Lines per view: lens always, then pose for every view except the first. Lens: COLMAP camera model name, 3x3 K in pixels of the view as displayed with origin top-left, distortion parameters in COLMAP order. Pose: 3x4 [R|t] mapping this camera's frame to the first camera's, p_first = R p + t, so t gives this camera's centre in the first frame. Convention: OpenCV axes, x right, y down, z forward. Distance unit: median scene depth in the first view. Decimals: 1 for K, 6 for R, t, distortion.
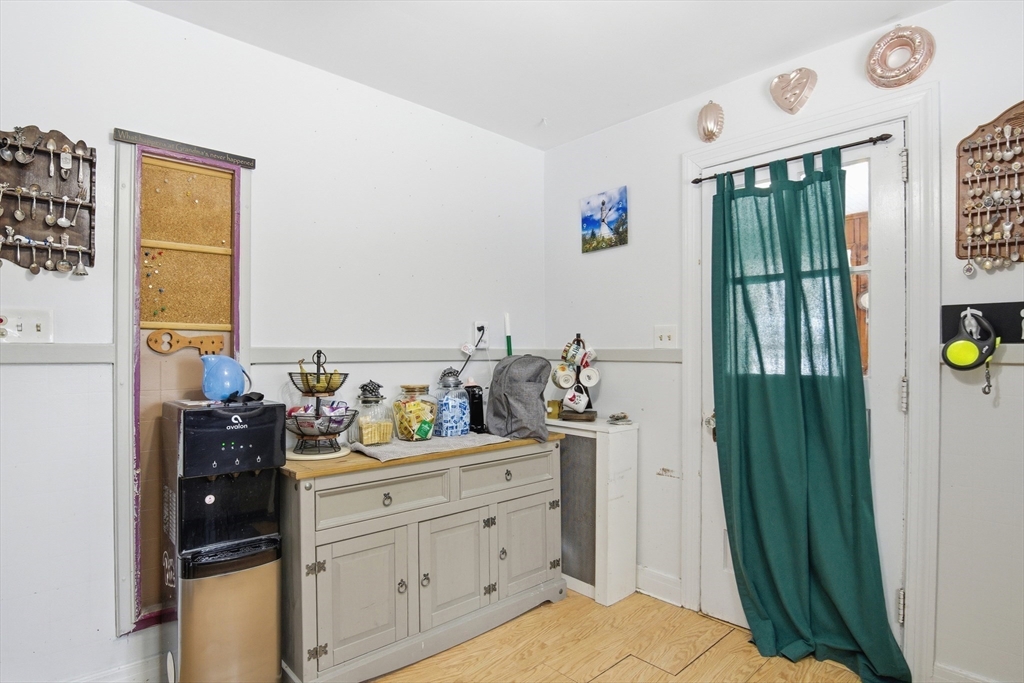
lens RADIAL K [[539.6, 0, 512.2], [0, 539.6, 351.6], [0, 0, 1]] dist [-0.023294, -0.000461]
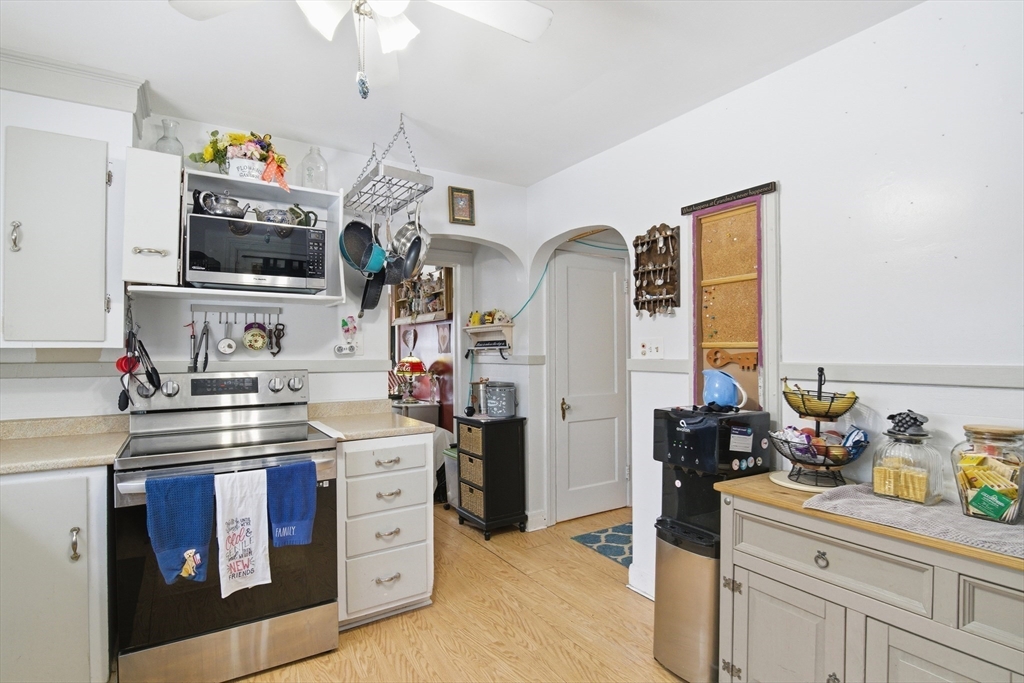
lens RADIAL K [[502.4, 0, 499.4], [0, 502.4, 346.4], [0, 0, 1]] dist [-0.011247, -0.009670]
pose [[-0.188549, -0.011914, -0.981991, 0.592300], [0.001741, 0.999921, -0.012466, -0.030697], [0.982062, -0.004061, -0.188514, 0.691624]]
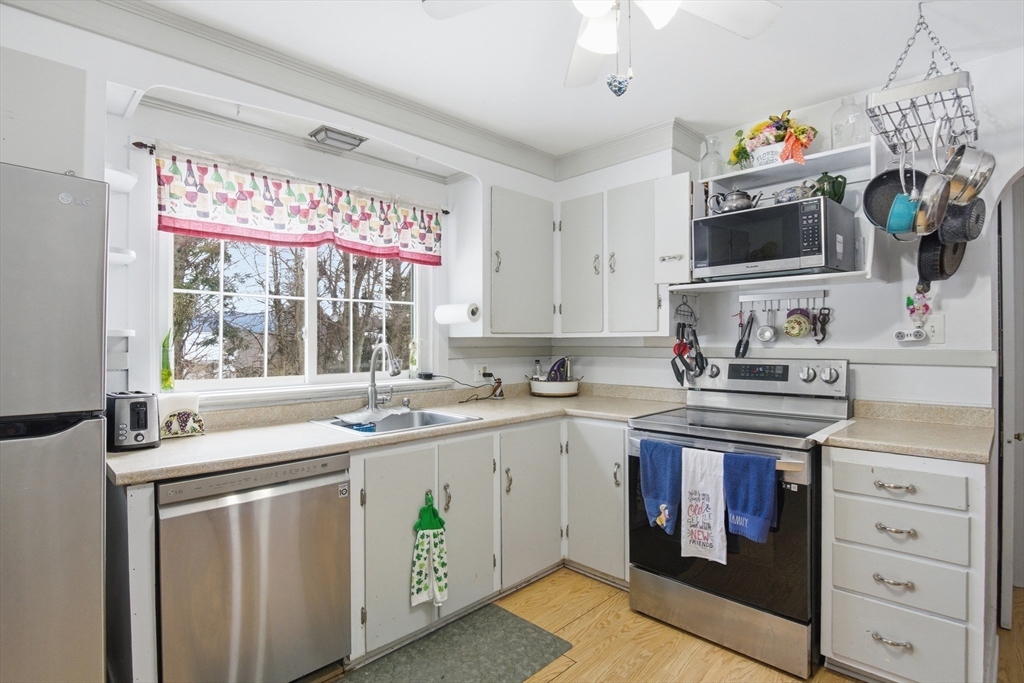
lens RADIAL K [[504.7, 0, 513.5], [0, 504.7, 338.6], [0, 0, 1]] dist [-0.023968, -0.001154]
pose [[-0.999141, 0.001431, -0.041426, 0.173275], [0.001543, 0.999995, -0.002662, -0.032484], [0.041422, -0.002724, -0.999138, 1.055777]]
